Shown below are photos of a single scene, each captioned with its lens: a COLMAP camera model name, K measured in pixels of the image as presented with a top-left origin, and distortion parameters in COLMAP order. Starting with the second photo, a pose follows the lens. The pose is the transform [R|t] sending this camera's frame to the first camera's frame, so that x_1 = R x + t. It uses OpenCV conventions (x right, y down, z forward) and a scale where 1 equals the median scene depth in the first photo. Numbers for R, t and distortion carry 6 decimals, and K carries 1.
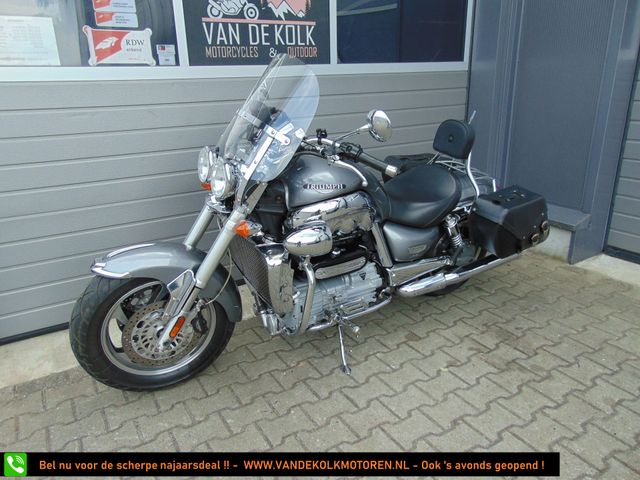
lens RADIAL K [[479.1, 0, 319.9], [0, 479.1, 239.2], [0, 0, 1]] dist [-0.024500, 0.060786]
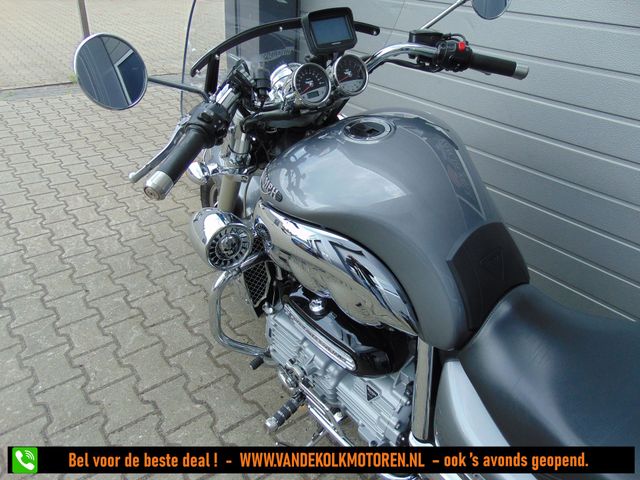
lens RADIAL K [[479.1, 0, 317.8], [0, 479.1, 241.2], [0, 0, 1]] dist [-0.024500, 0.060786]
pose [[0.116401, 0.534858, -0.836886, 0.371562], [-0.379840, 0.802531, 0.460070, -0.235812], [0.917699, 0.264330, 0.296576, 0.652587]]
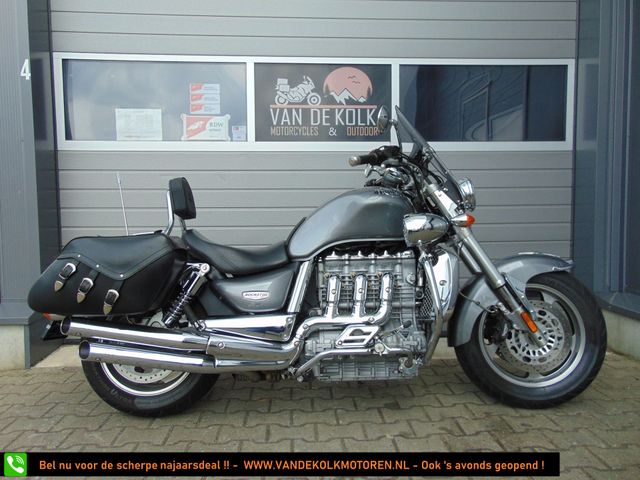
lens RADIAL K [[479.1, 0, 320.4], [0, 479.1, 240.0], [0, 0, 1]] dist [-0.024500, 0.060786]
pose [[0.878552, 0.046249, -0.475403, 0.461384], [-0.168829, 0.961122, -0.218498, 0.119039], [0.446815, 0.272223, 0.852204, 0.094091]]
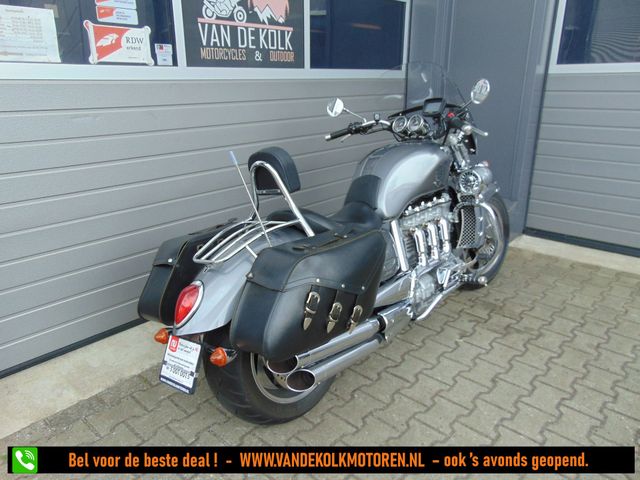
lens RADIAL K [[479.1, 0, 319.5], [0, 479.1, 240.6], [0, 0, 1]] dist [-0.024500, 0.060786]
pose [[0.957286, -0.070886, 0.280320, -0.306675], [0.072236, 0.997372, 0.005527, 0.003733], [-0.279976, 0.014959, 0.959891, -0.002752]]
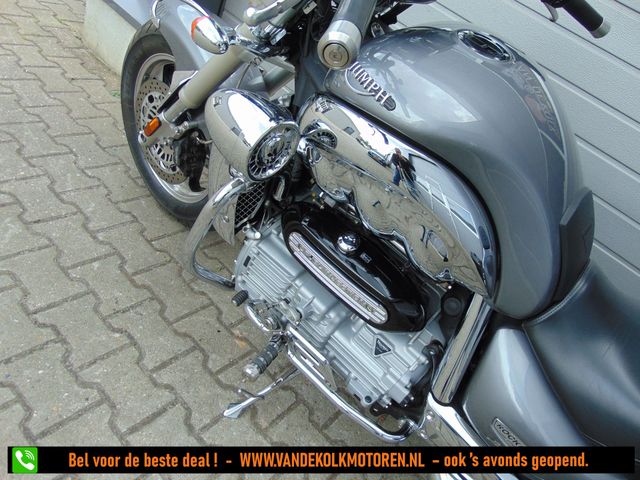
lens RADIAL K [[479.1, 0, 318.2], [0, 479.1, 239.5], [0, 0, 1]] dist [-0.024500, 0.060786]
pose [[0.288872, 0.693488, -0.660020, 0.264622], [-0.673064, 0.637388, 0.375127, -0.106071], [0.680836, 0.335872, 0.650886, 0.542359]]
